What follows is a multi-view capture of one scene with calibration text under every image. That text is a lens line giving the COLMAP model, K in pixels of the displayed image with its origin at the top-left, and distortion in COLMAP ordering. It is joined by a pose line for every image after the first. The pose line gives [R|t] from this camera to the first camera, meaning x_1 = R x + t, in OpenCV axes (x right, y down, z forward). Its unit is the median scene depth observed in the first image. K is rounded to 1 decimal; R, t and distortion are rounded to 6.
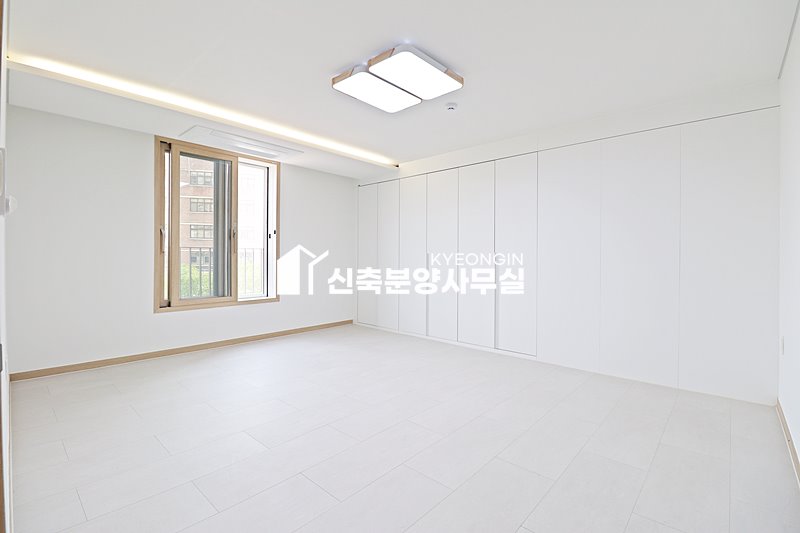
lens RADIAL K [[369.6, 0, 407.3], [0, 369.6, 262.4], [0, 0, 1]] dist [-0.004147, -0.000477]
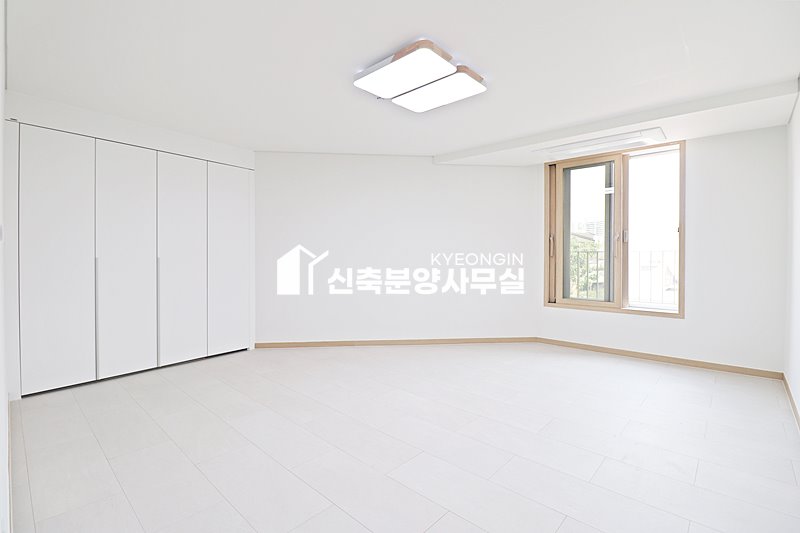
lens RADIAL K [[369.6, 0, 407.3], [0, 369.6, 262.4], [0, 0, 1]] dist [-0.004147, -0.000477]
pose [[-0.002004, 0.003214, -0.999993, 0.495155], [-0.027069, 0.999628, 0.003267, 0.000652], [0.999632, 0.027075, -0.001916, 0.492860]]
